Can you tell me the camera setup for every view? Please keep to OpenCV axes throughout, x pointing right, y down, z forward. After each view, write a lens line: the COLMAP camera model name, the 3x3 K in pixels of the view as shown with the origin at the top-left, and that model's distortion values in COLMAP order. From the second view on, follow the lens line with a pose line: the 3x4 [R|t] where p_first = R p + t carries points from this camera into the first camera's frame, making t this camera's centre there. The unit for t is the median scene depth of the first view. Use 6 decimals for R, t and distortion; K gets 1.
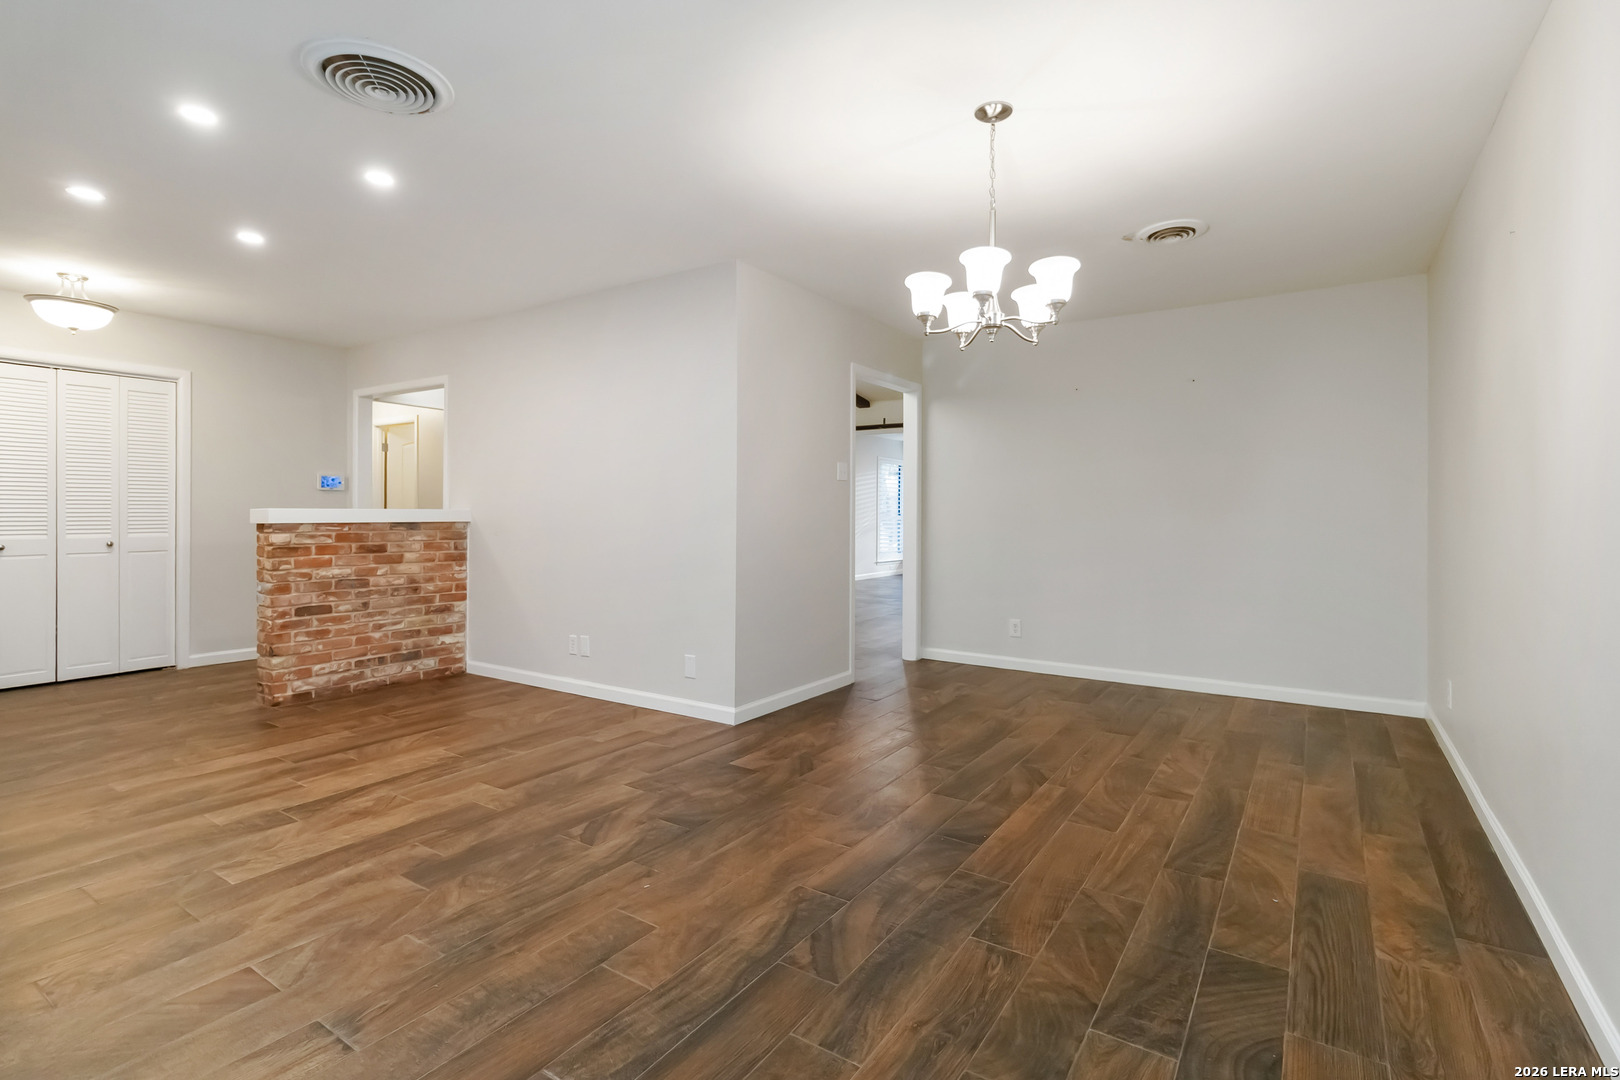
lens RADIAL K [[756.6, 0, 819.5], [0, 756.6, 509.3], [0, 0, 1]] dist [0.000609, 0.000091]
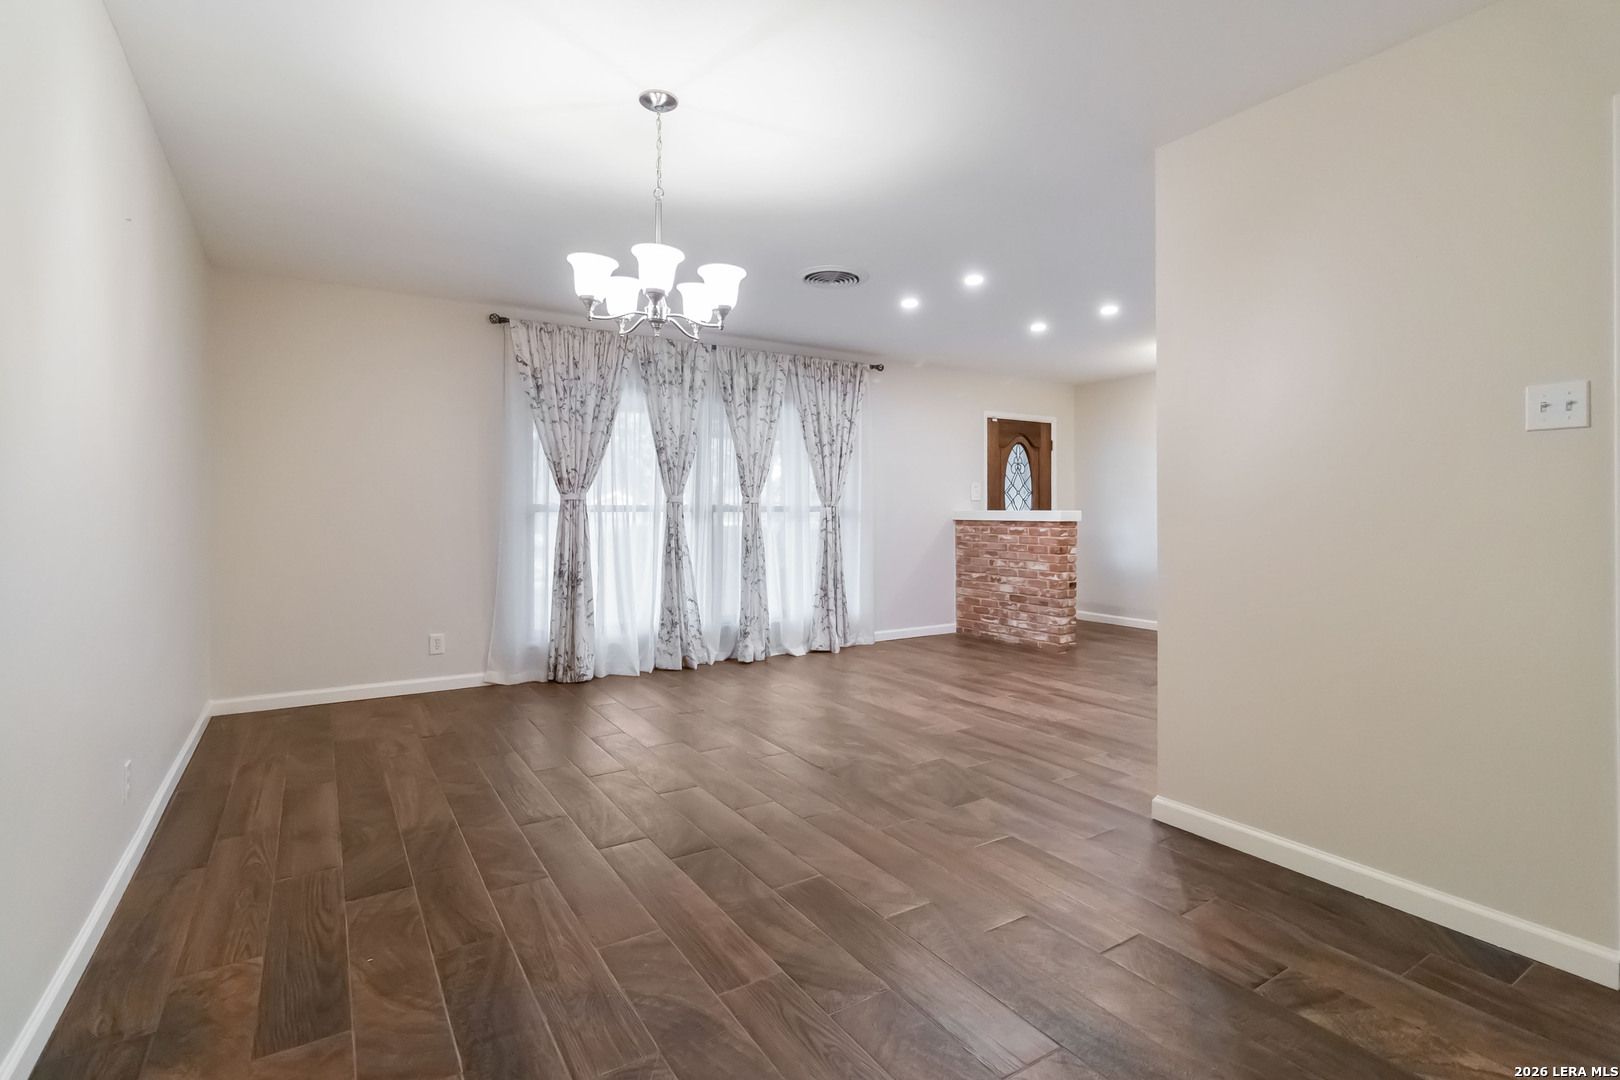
lens RADIAL K [[772.8, 0, 811.8], [0, 772.8, 510.2], [0, 0, 1]] dist [0.002293, 0.000264]
pose [[-0.404703, -0.006067, -0.914428, 0.974857], [0.002700, 0.999966, -0.007830, 0.010707], [0.914444, -0.005638, -0.404673, 1.467484]]
